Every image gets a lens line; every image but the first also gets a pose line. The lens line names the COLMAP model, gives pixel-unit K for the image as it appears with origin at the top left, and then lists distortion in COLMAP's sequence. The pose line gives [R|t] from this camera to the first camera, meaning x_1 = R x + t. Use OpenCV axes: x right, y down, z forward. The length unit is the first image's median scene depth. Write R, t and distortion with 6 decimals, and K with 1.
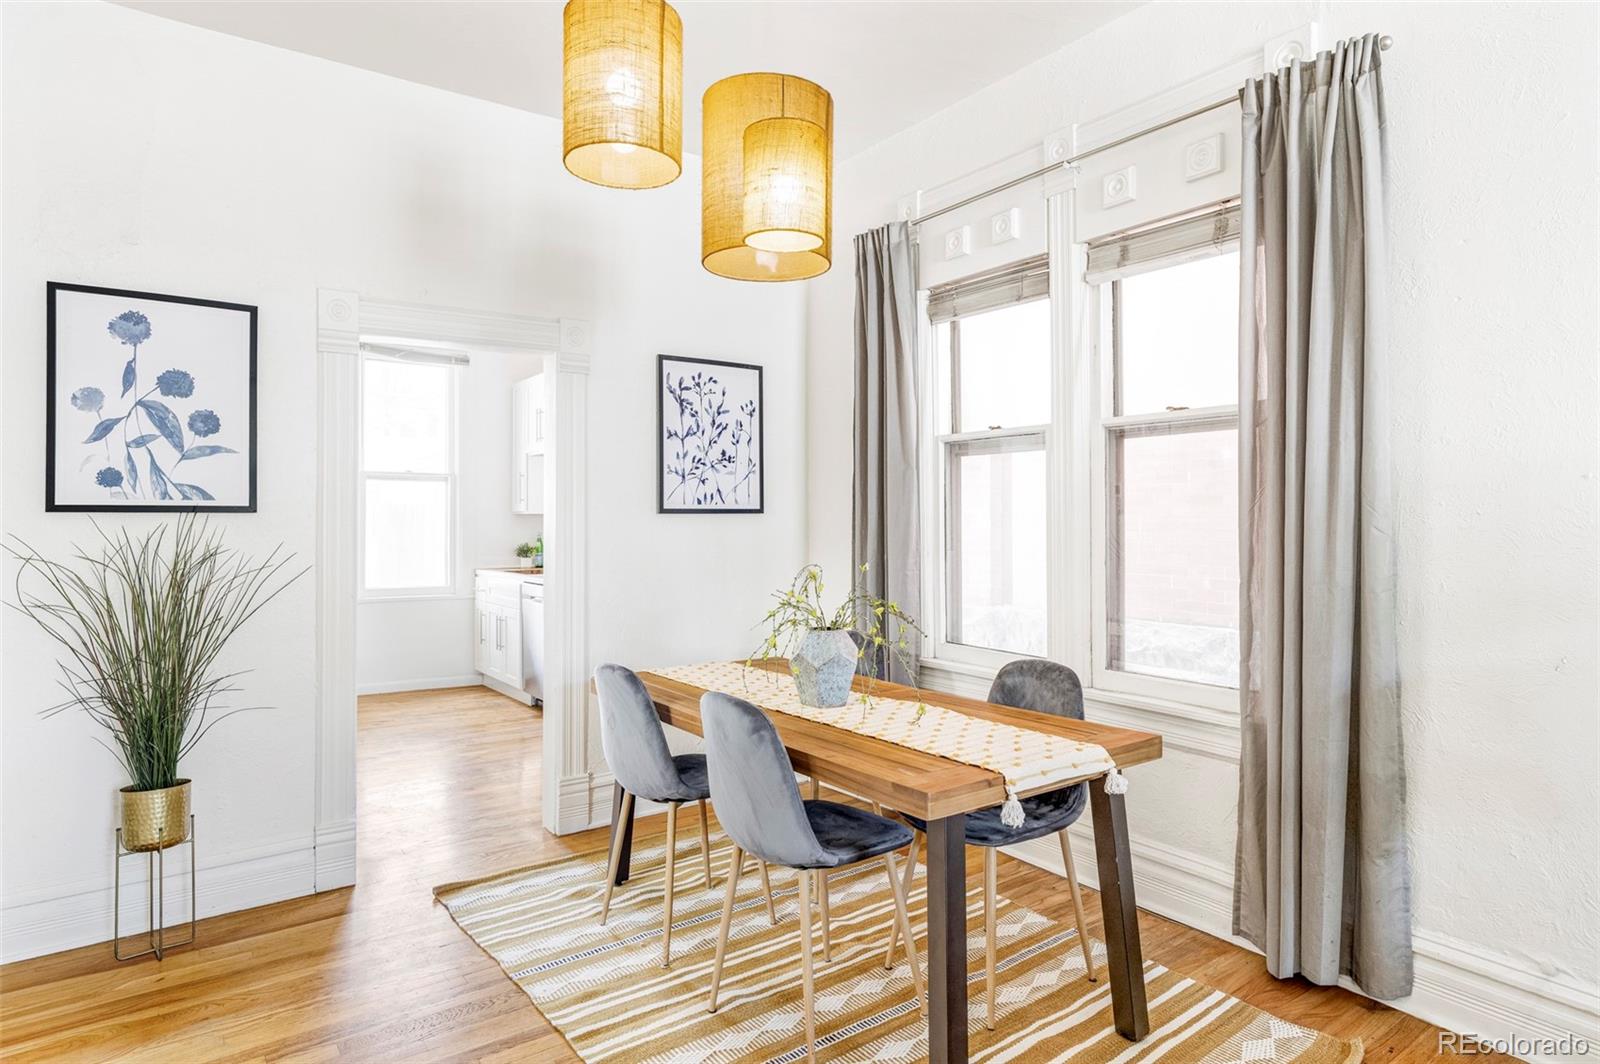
lens RADIAL K [[901.2, 0, 798.8], [0, 901.2, 517.8], [0, 0, 1]] dist [-0.006997, 0.000552]
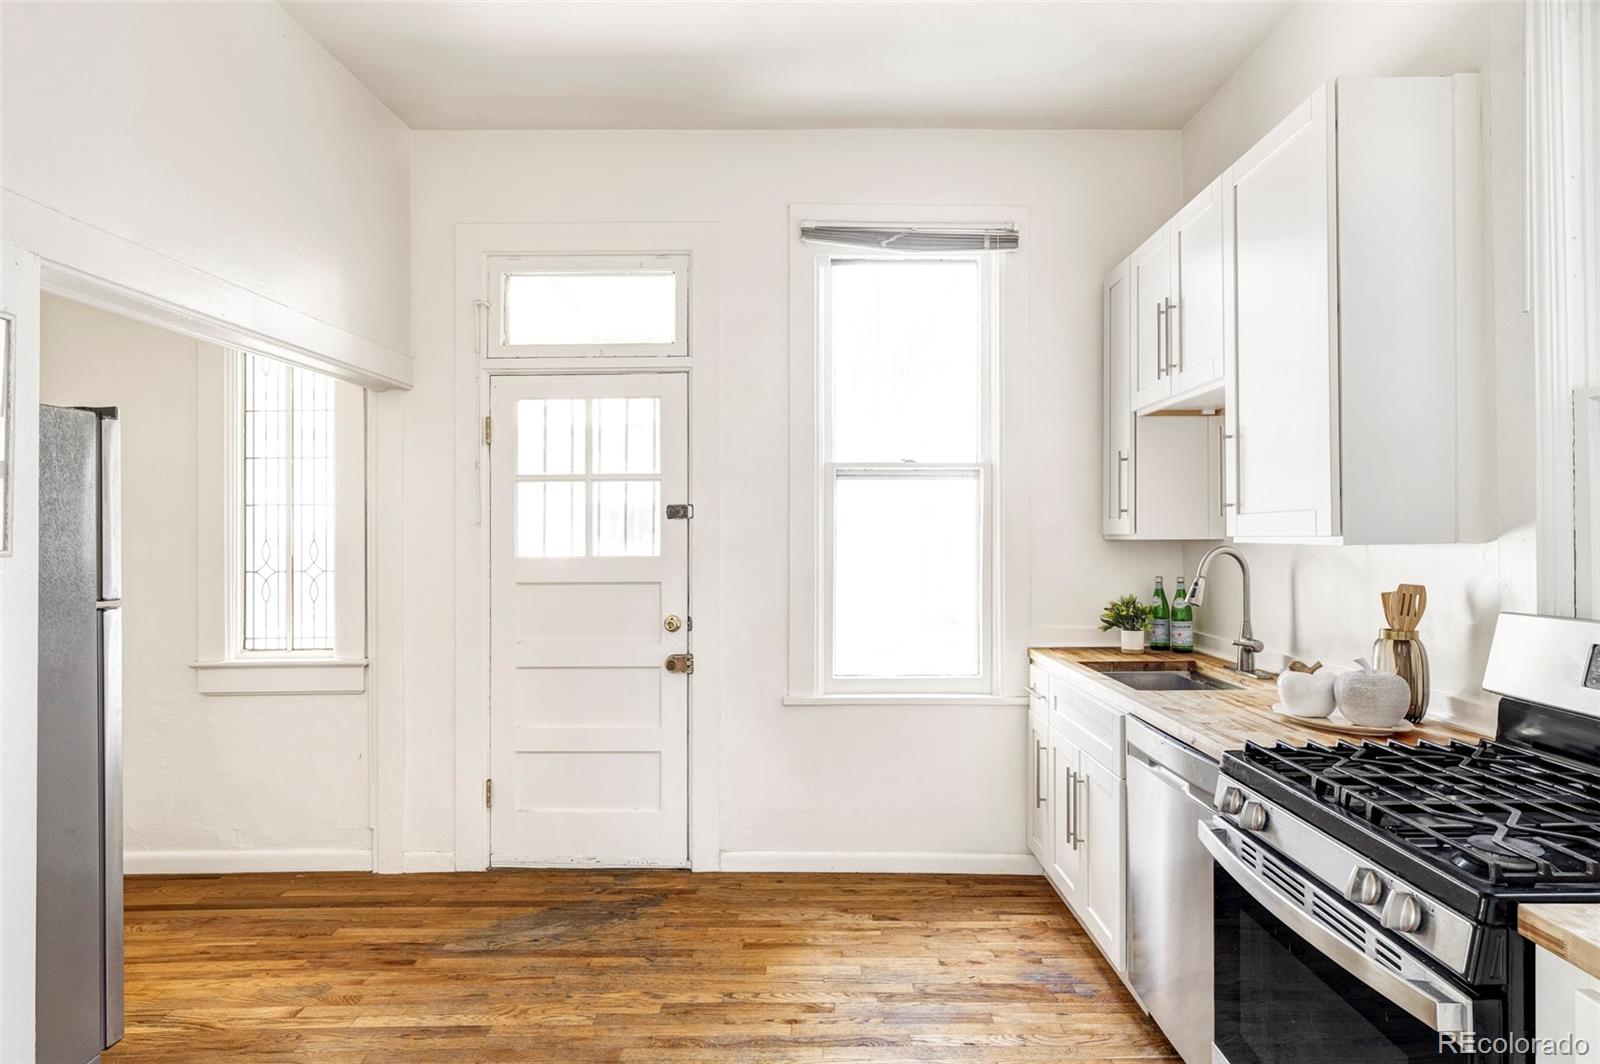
lens RADIAL K [[901.2, 0, 800.2], [0, 901.2, 536.6], [0, 0, 1]] dist [-0.006997, 0.000552]
pose [[0.804132, -0.001350, -0.594449, -0.166013], [-0.000202, 0.999997, -0.002544, -0.005139], [0.594451, 0.002166, 0.804129, 0.528582]]
